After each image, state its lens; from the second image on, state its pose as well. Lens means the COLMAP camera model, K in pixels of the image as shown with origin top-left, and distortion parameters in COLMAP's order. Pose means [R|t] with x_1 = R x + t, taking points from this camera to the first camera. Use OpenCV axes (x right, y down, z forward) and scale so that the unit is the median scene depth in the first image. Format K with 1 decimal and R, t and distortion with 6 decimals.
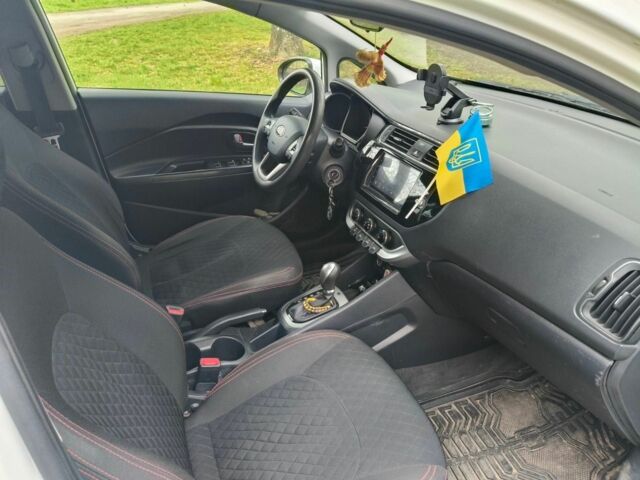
lens RADIAL K [[295.8, 0, 328.4], [0, 295.8, 238.3], [0, 0, 1]] dist [0.014858, -0.000013]
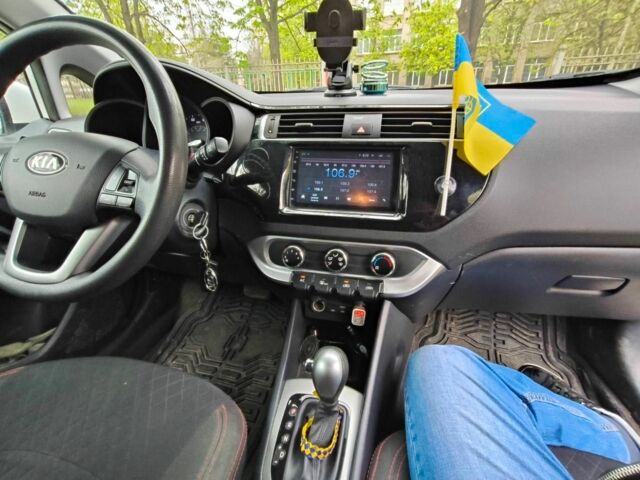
lens RADIAL K [[295.8, 0, 328.4], [0, 295.8, 238.3], [0, 0, 1]] dist [0.014858, -0.000013]
pose [[0.678515, -0.397033, 0.618047, -0.202087], [0.443481, 0.892126, 0.086231, -0.122223], [-0.585612, 0.215583, 0.781398, 0.436075]]
